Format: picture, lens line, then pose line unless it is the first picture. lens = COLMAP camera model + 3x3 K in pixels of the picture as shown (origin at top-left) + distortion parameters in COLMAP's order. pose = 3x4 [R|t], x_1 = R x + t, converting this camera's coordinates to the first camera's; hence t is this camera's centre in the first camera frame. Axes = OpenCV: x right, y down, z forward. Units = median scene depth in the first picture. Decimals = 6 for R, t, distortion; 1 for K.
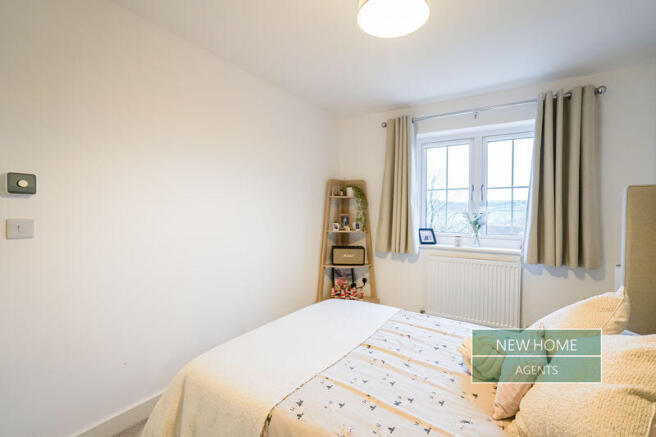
lens RADIAL K [[299.3, 0, 323.4], [0, 299.3, 212.4], [0, 0, 1]] dist [-0.013377, -0.000833]
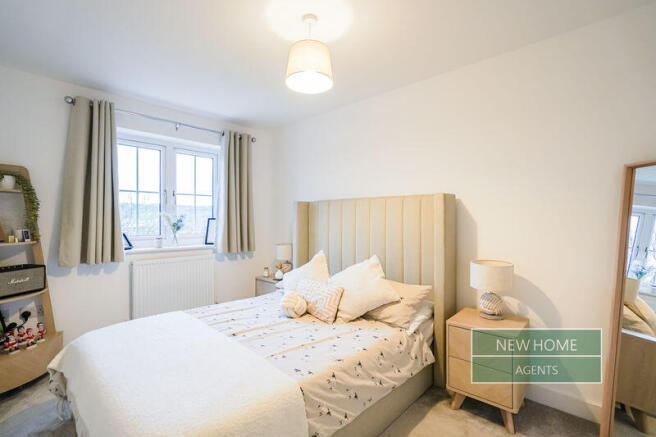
lens RADIAL K [[299.3, 0, 323.8], [0, 299.3, 221.5], [0, 0, 1]] dist [-0.013377, -0.000833]
pose [[0.194669, -0.017754, 0.980708, -0.452740], [-0.002660, 0.999823, 0.018628, 0.000886], [-0.980865, -0.006235, 0.194587, 0.235512]]
